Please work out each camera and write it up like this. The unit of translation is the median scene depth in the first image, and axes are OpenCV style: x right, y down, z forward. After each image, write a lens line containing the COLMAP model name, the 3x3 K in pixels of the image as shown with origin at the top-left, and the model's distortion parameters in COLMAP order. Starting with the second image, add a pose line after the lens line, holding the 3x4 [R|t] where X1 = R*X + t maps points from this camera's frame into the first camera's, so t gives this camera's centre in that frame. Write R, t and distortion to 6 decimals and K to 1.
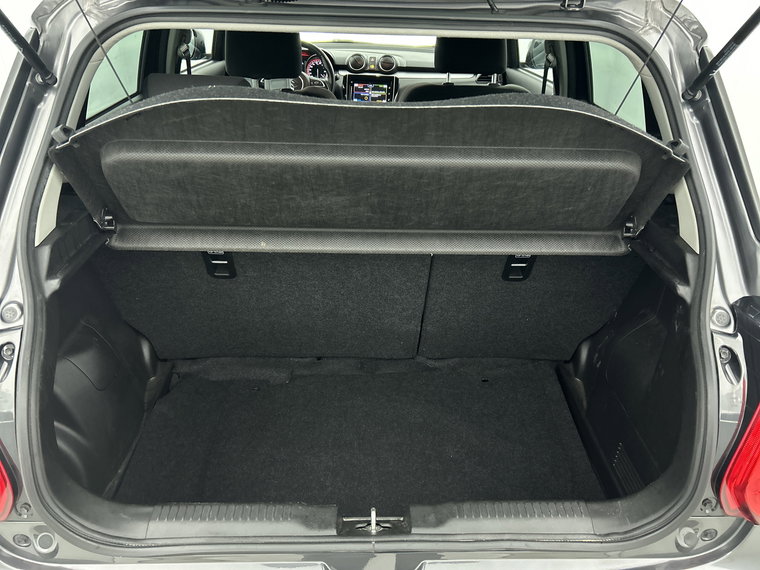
lens RADIAL K [[573.3, 0, 380.0], [0, 573.3, 285.0], [0, 0, 1]] dist [0.000123, -0.002417]
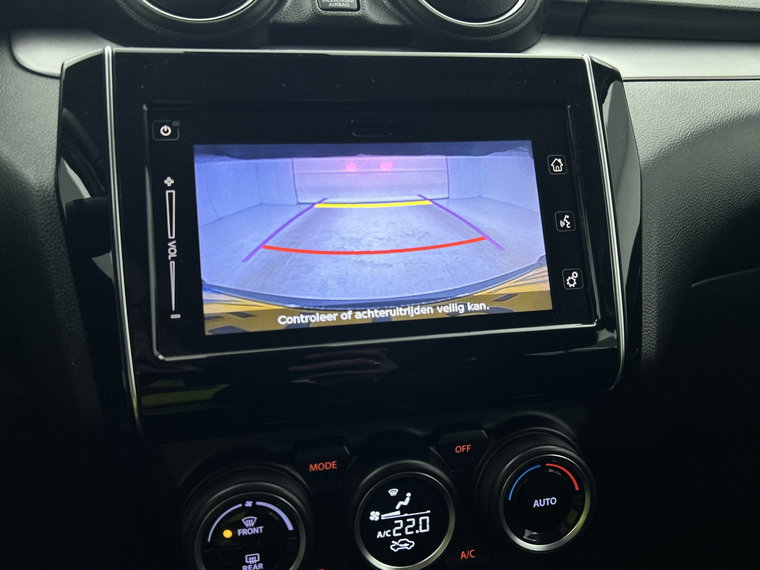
lens RADIAL K [[687.6, 0, 380.0], [0, 687.6, 285.0], [0, 0, 1]] dist [0.002827, -0.009110]
pose [[0.957569, -0.109502, 0.266593, -0.048462], [0.156561, 0.974263, -0.162173, -0.307052], [-0.241973, 0.197029, 0.950068, 0.892065]]
